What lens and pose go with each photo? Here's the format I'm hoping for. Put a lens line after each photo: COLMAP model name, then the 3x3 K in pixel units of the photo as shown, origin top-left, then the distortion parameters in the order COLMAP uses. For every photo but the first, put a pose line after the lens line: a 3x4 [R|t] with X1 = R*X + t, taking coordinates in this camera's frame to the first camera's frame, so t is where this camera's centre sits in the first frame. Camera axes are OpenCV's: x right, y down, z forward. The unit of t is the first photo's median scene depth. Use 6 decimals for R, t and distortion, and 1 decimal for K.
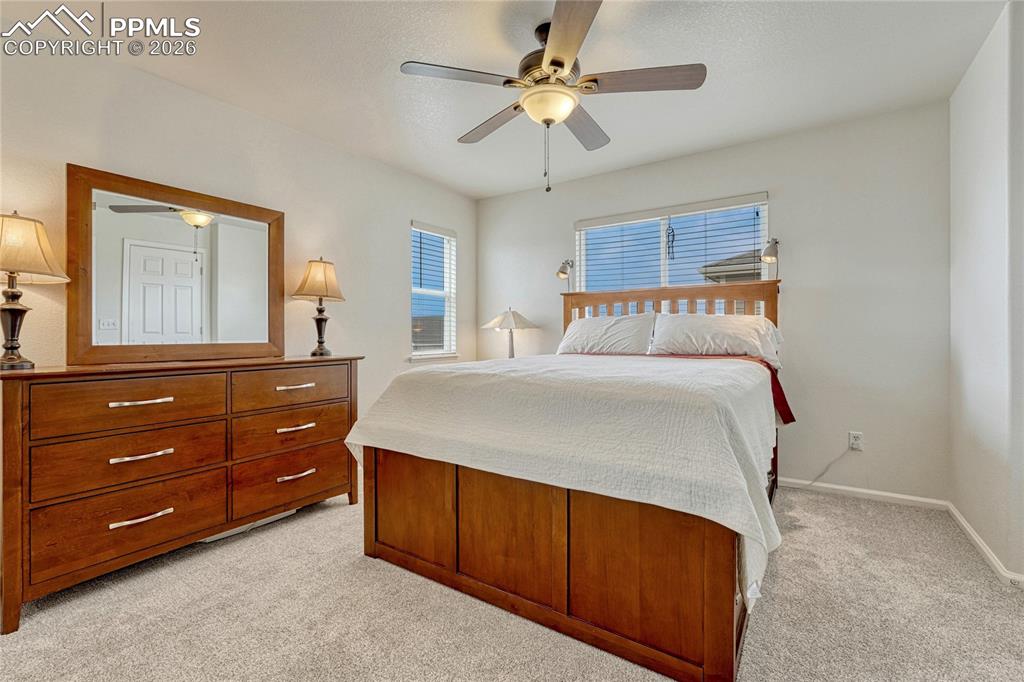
lens RADIAL K [[433.7, 0, 509.2], [0, 433.7, 332.4], [0, 0, 1]] dist [-0.003814, -0.000336]
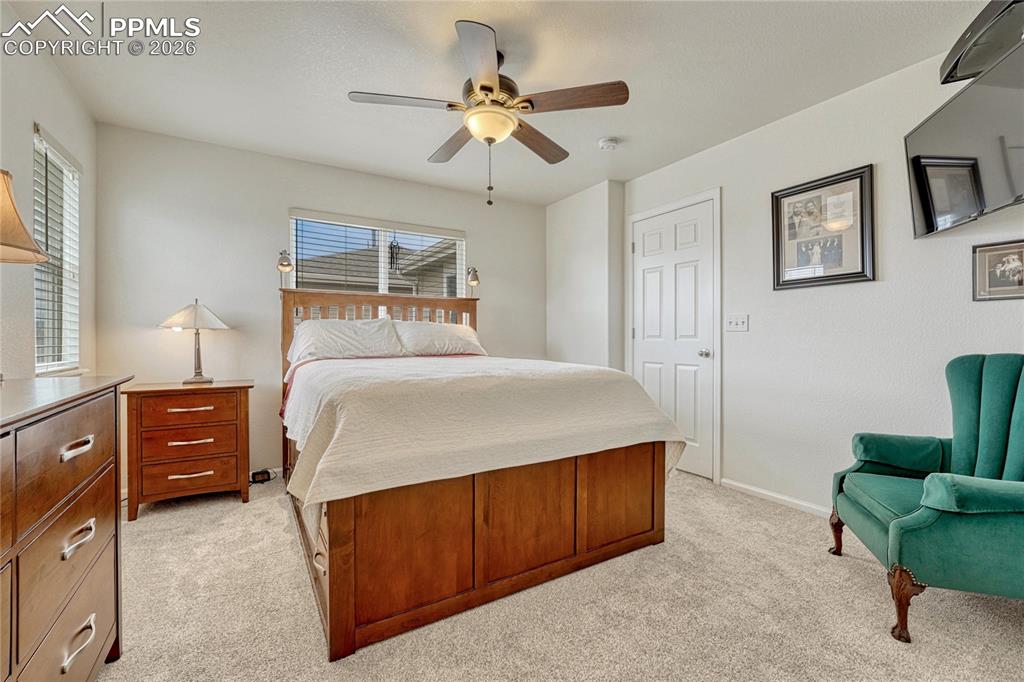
lens RADIAL K [[433.7, 0, 487.2], [0, 433.7, 340.2], [0, 0, 1]] dist [-0.003814, -0.000336]
pose [[0.447756, 0.001031, 0.894155, -0.804603], [-0.005134, 0.999986, 0.001418, 0.011930], [-0.894141, -0.005225, 0.447755, 0.475115]]
